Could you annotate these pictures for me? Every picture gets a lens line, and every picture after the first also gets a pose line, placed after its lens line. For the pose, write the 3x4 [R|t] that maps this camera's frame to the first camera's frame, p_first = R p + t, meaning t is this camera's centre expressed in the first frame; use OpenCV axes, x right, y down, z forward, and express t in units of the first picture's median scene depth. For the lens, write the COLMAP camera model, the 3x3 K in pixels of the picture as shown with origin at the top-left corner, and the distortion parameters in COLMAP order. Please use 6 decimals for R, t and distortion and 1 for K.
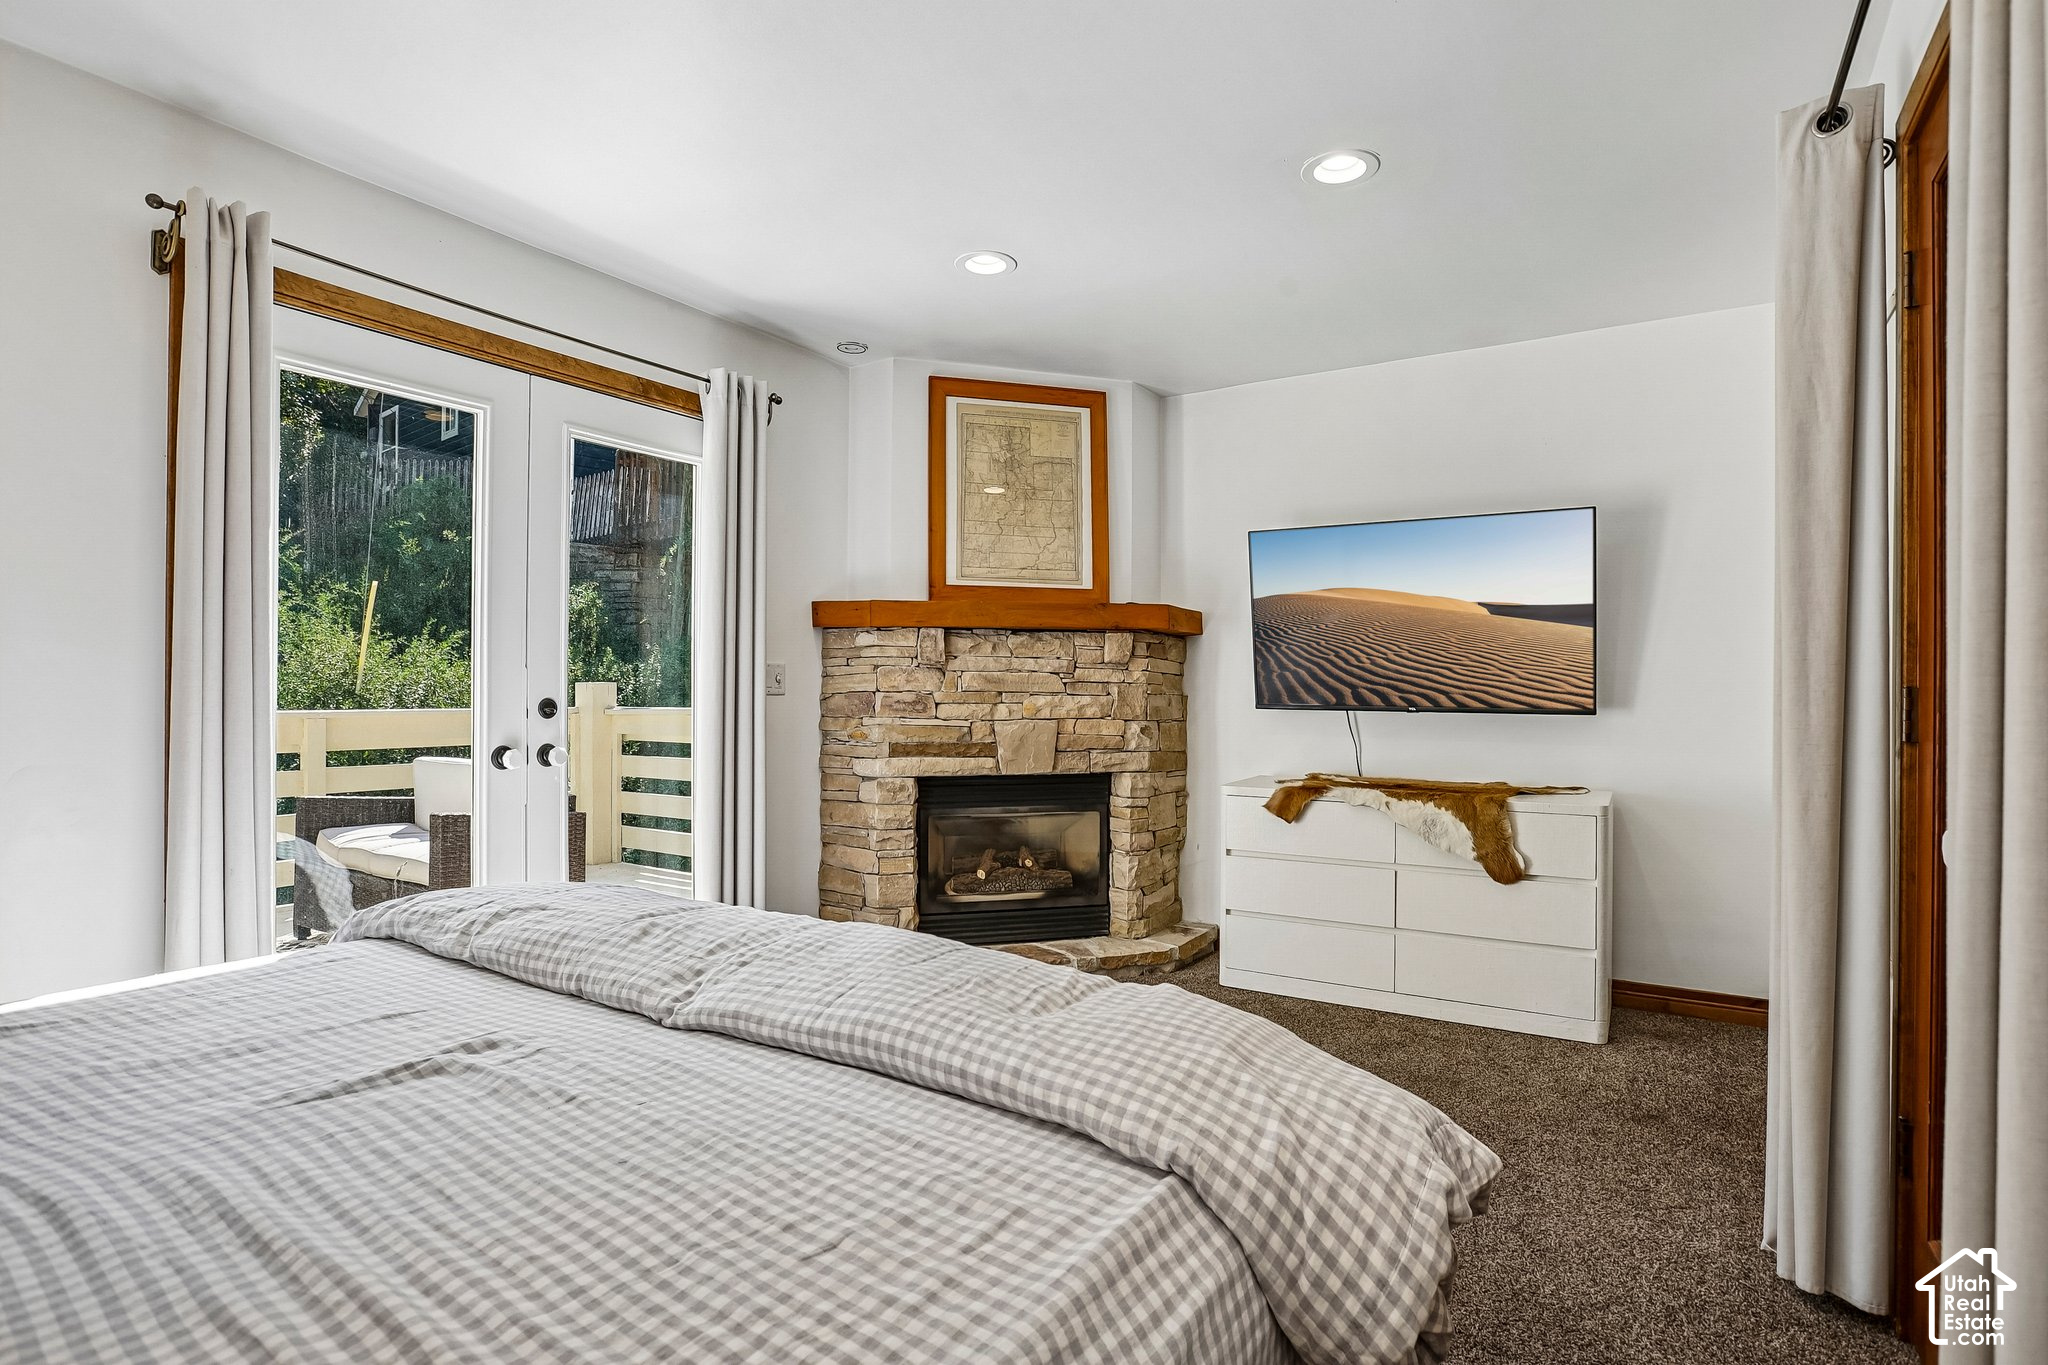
lens RADIAL K [[1015.8, 0, 1014.8], [0, 1015.8, 697.0], [0, 0, 1]] dist [-0.047915, 0.000333]
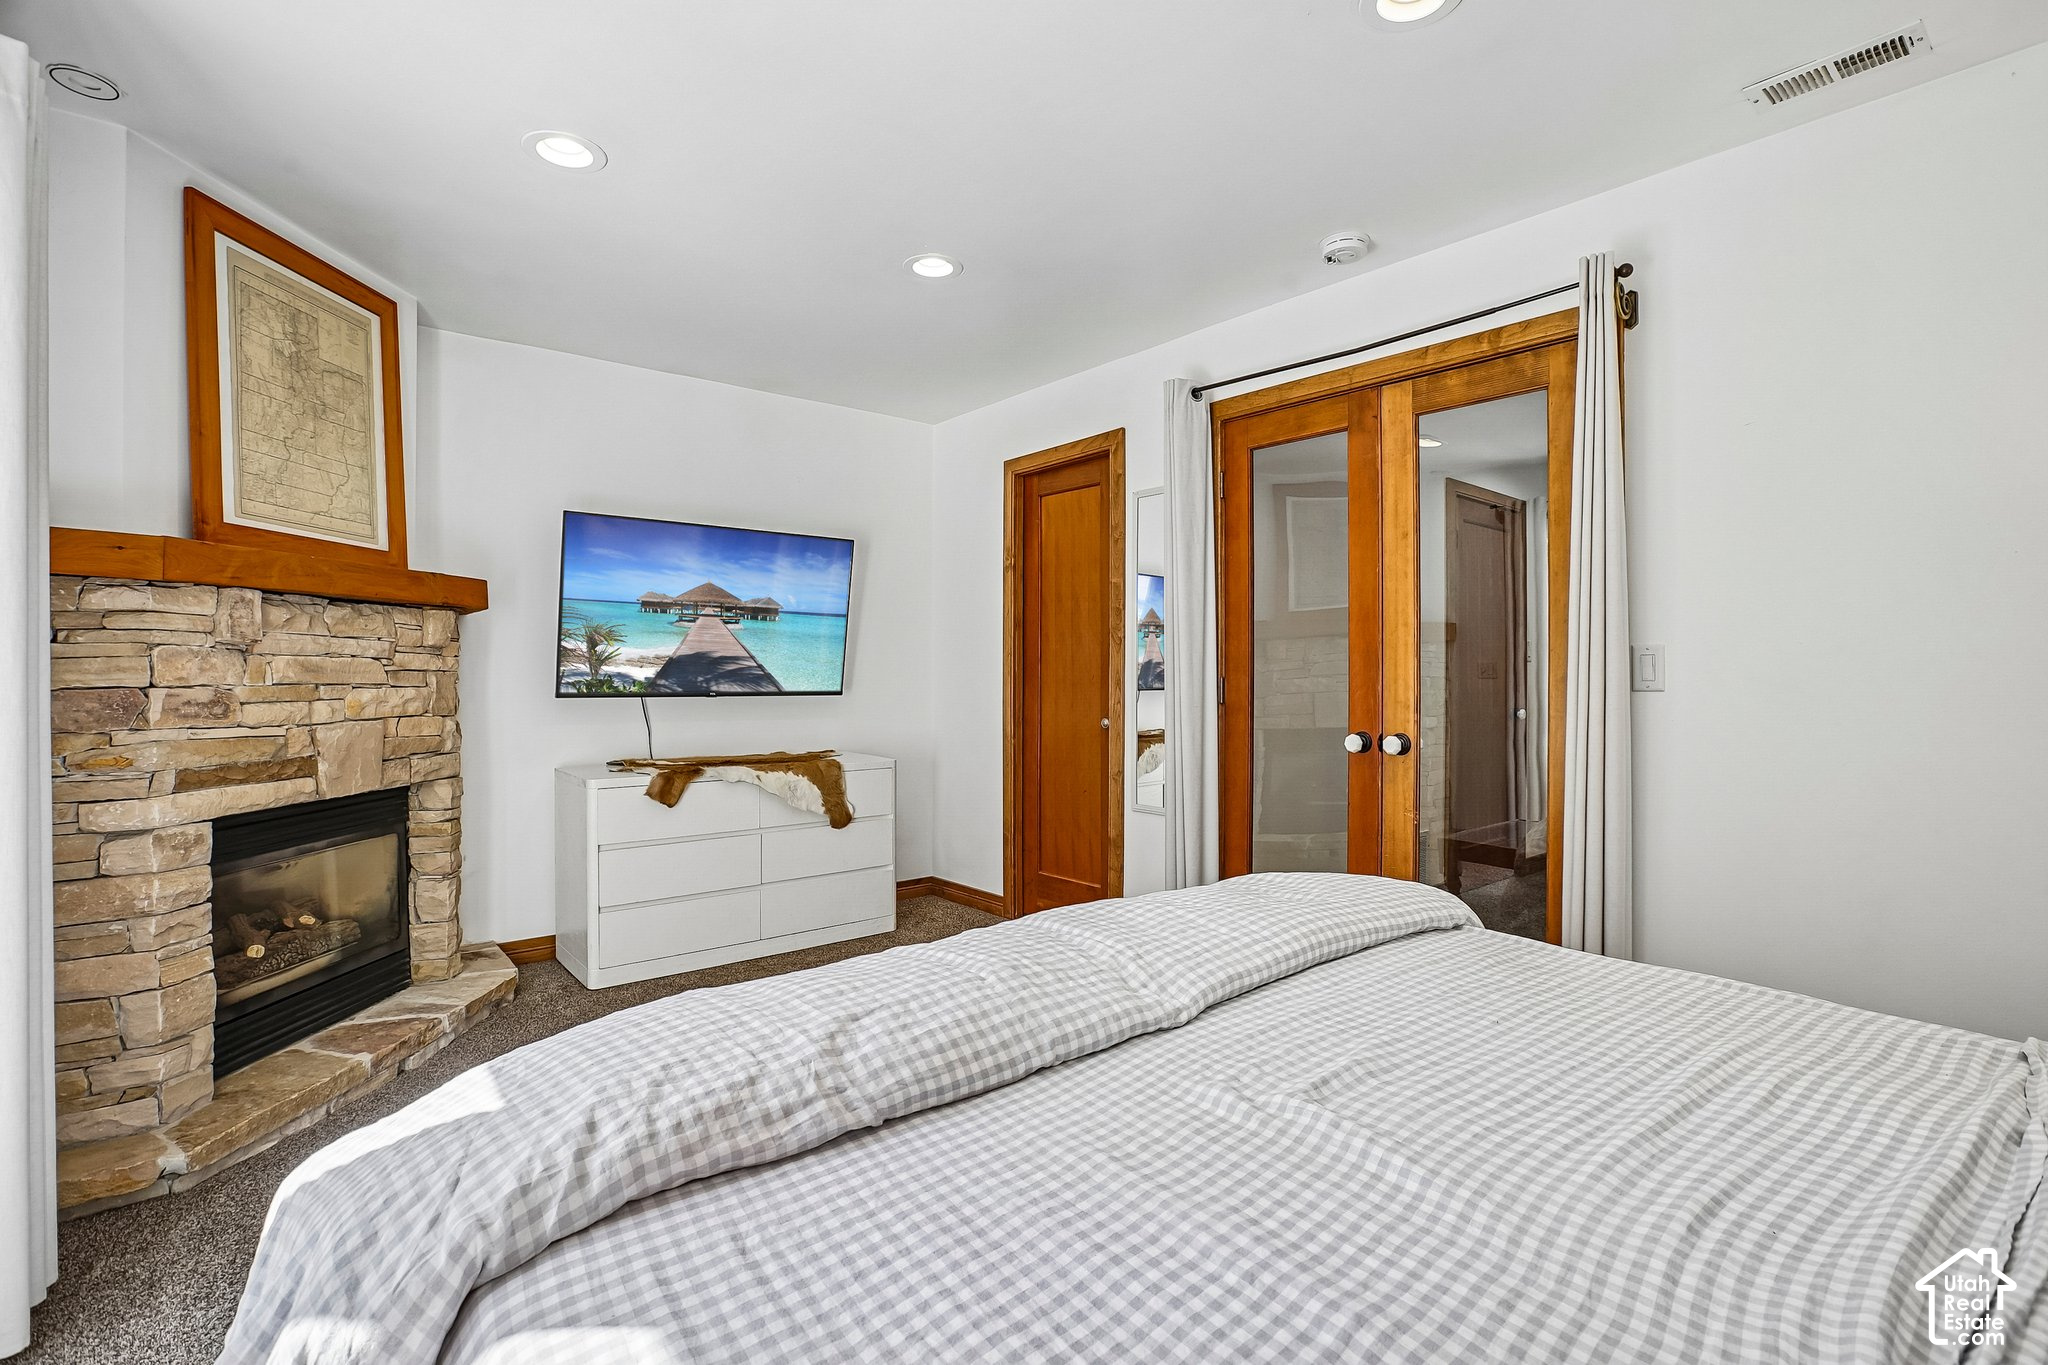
lens RADIAL K [[958.8, 0, 1030.2], [0, 958.8, 682.2], [0, 0, 1]] dist [-0.028420, 0.007201]
pose [[0.298567, -0.012848, 0.954302, -0.501906], [0.003903, 0.999917, 0.012242, -0.012845], [-0.954381, 0.000069, 0.298593, 0.326244]]
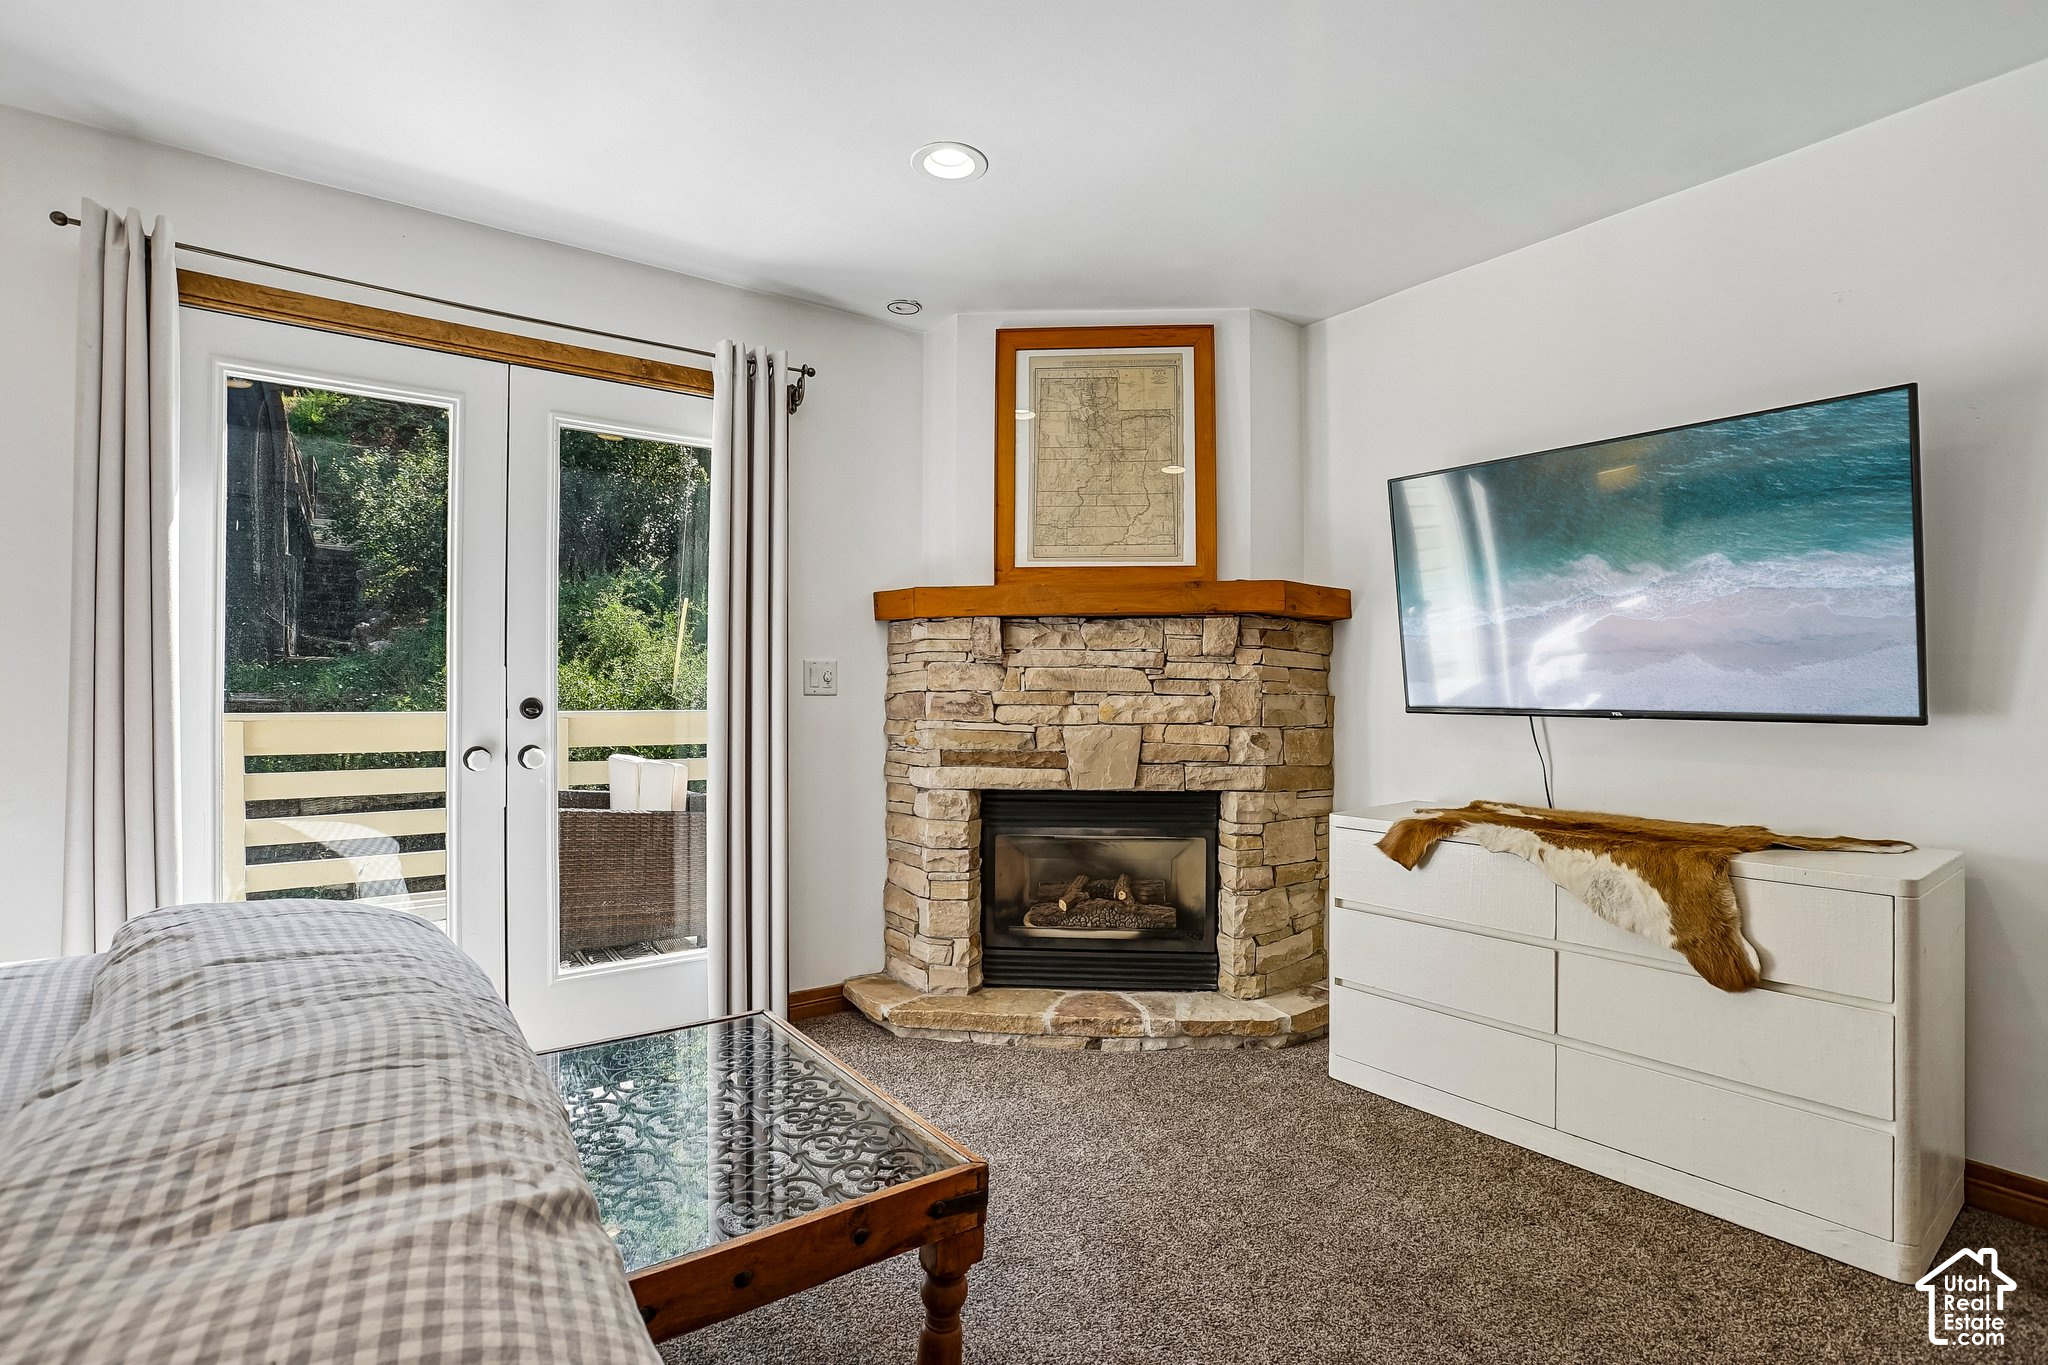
lens RADIAL K [[971.7, 0, 1025.3], [0, 971.7, 693.8], [0, 0, 1]] dist [-0.040381, 0.009547]
pose [[0.937662, -0.002584, -0.347539, 0.231626], [0.000165, 0.999976, -0.006988, 0.002622], [0.347548, 0.006495, 0.937640, 0.231743]]
